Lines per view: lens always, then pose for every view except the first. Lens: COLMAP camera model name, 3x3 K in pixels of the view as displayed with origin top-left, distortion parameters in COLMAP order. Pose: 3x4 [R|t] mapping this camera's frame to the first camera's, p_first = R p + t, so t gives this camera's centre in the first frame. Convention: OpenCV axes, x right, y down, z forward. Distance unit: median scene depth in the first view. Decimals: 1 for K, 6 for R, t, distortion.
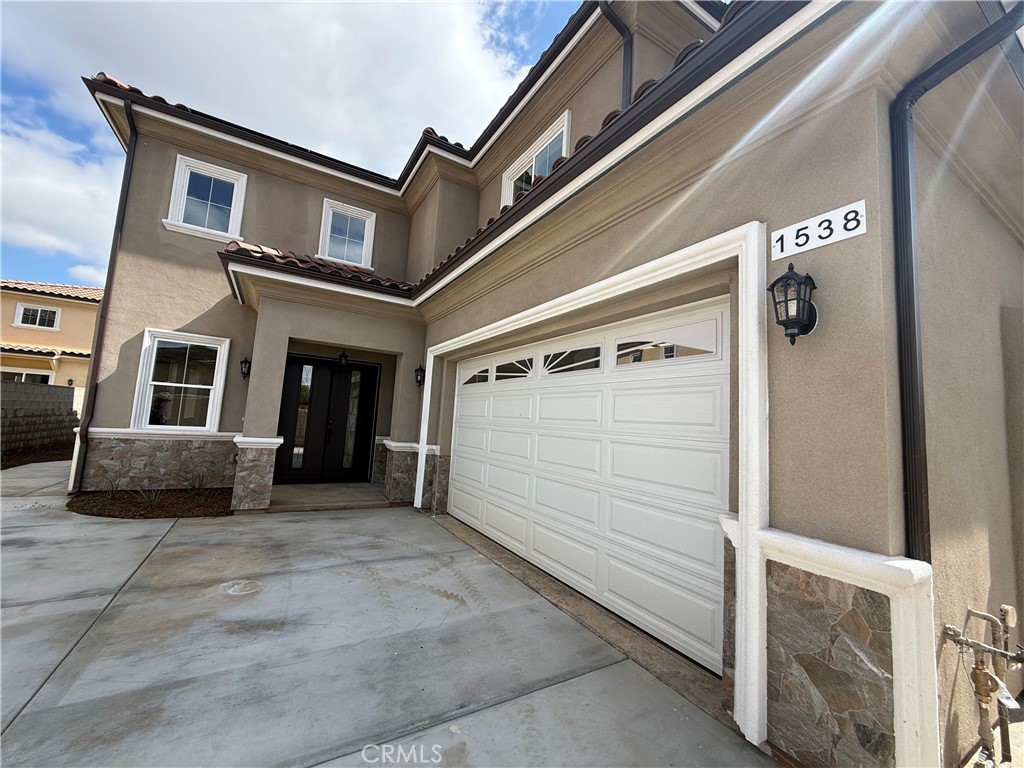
lens RADIAL K [[407.4, 0, 508.7], [0, 407.4, 383.6], [0, 0, 1]] dist [-0.001147, 0.000633]
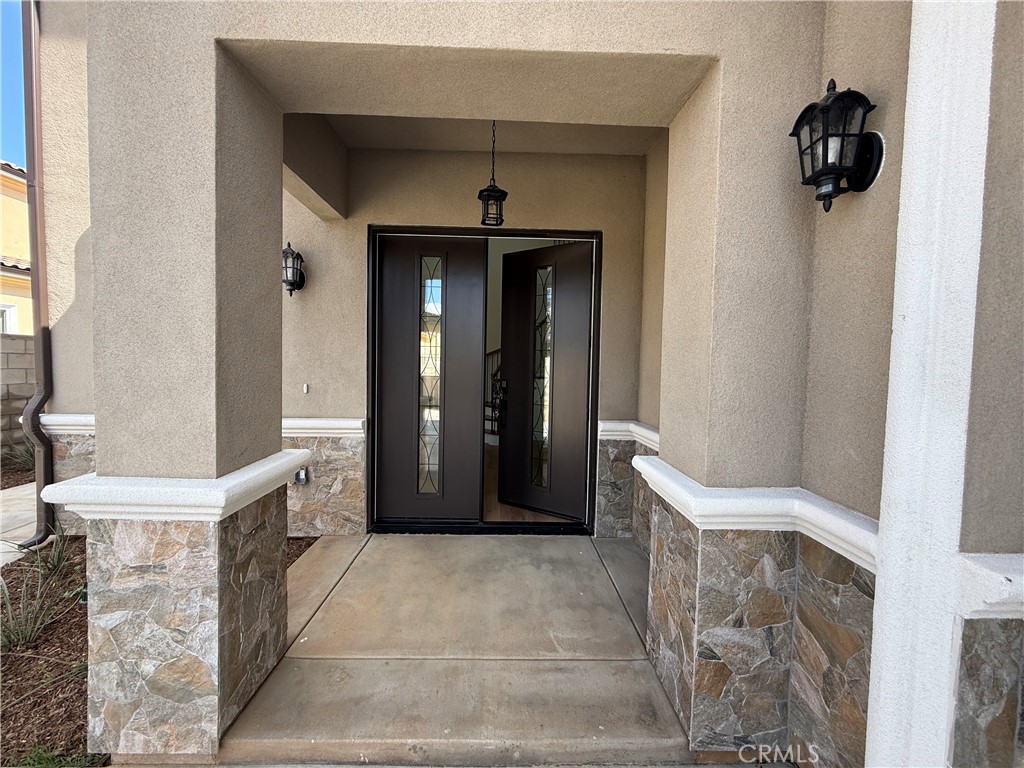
lens RADIAL K [[407.4, 0, 510.7], [0, 407.4, 383.3], [0, 0, 1]] dist [-0.001147, 0.000633]
pose [[0.877837, -0.021982, -0.478455, -0.107830], [0.079597, 0.991751, 0.100473, 0.024411], [0.472300, -0.126282, 0.872345, 0.316313]]
